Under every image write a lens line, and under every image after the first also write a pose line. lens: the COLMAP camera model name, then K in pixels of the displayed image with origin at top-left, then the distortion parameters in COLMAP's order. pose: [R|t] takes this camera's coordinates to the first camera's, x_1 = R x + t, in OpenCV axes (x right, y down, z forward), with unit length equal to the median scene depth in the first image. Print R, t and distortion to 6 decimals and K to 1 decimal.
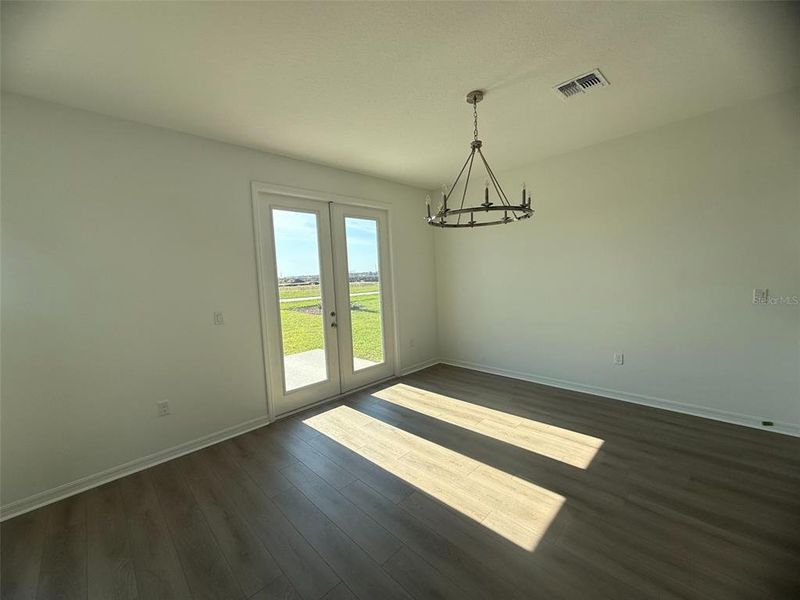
lens RADIAL K [[322.7, 0, 400.0], [0, 322.7, 300.0], [0, 0, 1]] dist [0.020016, 0.000148]
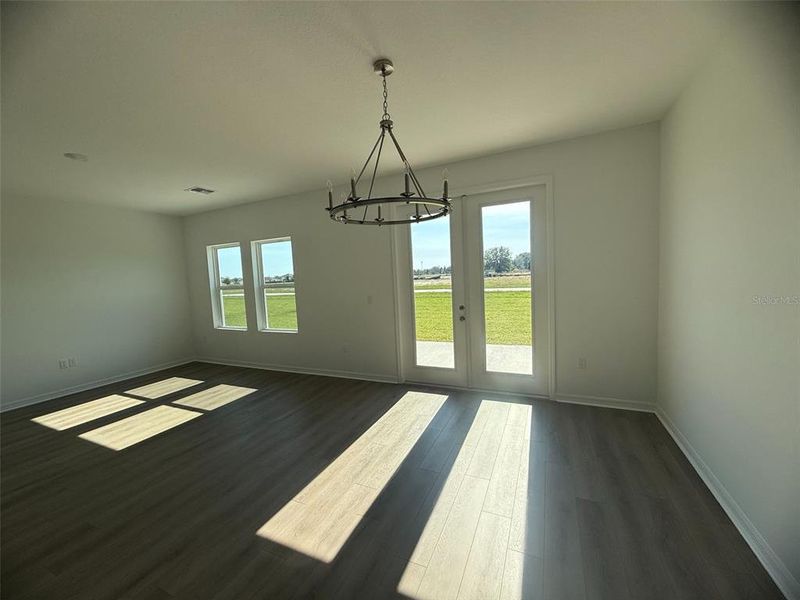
lens RADIAL K [[318.2, 0, 400.0], [0, 318.2, 300.0], [0, 0, 1]] dist [0.000072, 0.000149]
pose [[0.342002, 0.096839, -0.934696, 0.774438], [-0.045485, 0.995216, 0.086467, -0.067976], [0.938598, 0.012943, 0.344770, 0.556977]]
